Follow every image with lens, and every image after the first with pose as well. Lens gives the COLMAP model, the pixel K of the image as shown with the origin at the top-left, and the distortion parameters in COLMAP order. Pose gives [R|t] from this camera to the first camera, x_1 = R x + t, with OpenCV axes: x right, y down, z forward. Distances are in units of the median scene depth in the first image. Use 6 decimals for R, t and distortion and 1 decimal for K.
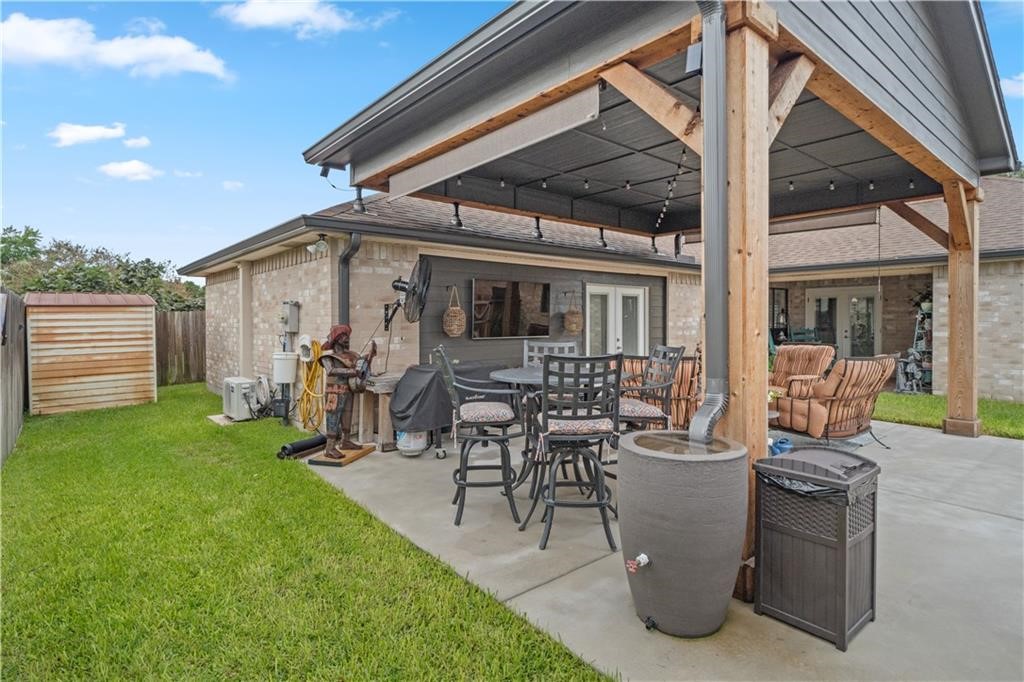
lens RADIAL K [[526.0, 0, 512.2], [0, 526.0, 334.0], [0, 0, 1]] dist [-0.011693, 0.001671]
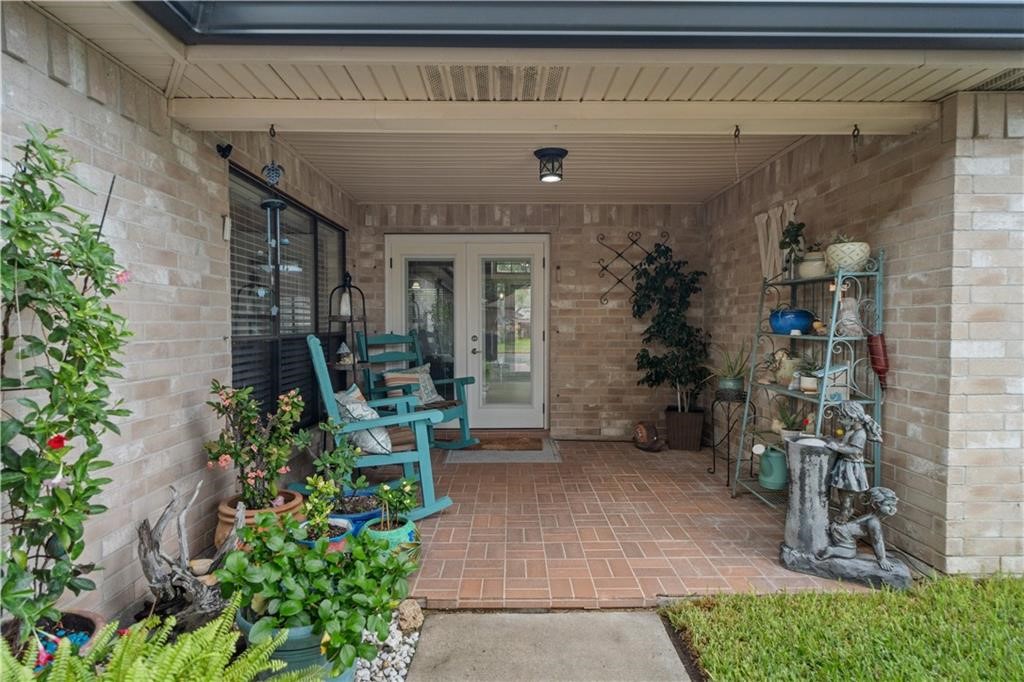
lens RADIAL K [[526.0, 0, 509.9], [0, 526.0, 341.5], [0, 0, 1]] dist [-0.011693, 0.001671]
pose [[0.632718, -0.016146, 0.774214, 0.342476], [0.012798, 0.999864, 0.010392, -0.006823], [-0.774277, 0.003334, 0.632838, 0.753362]]
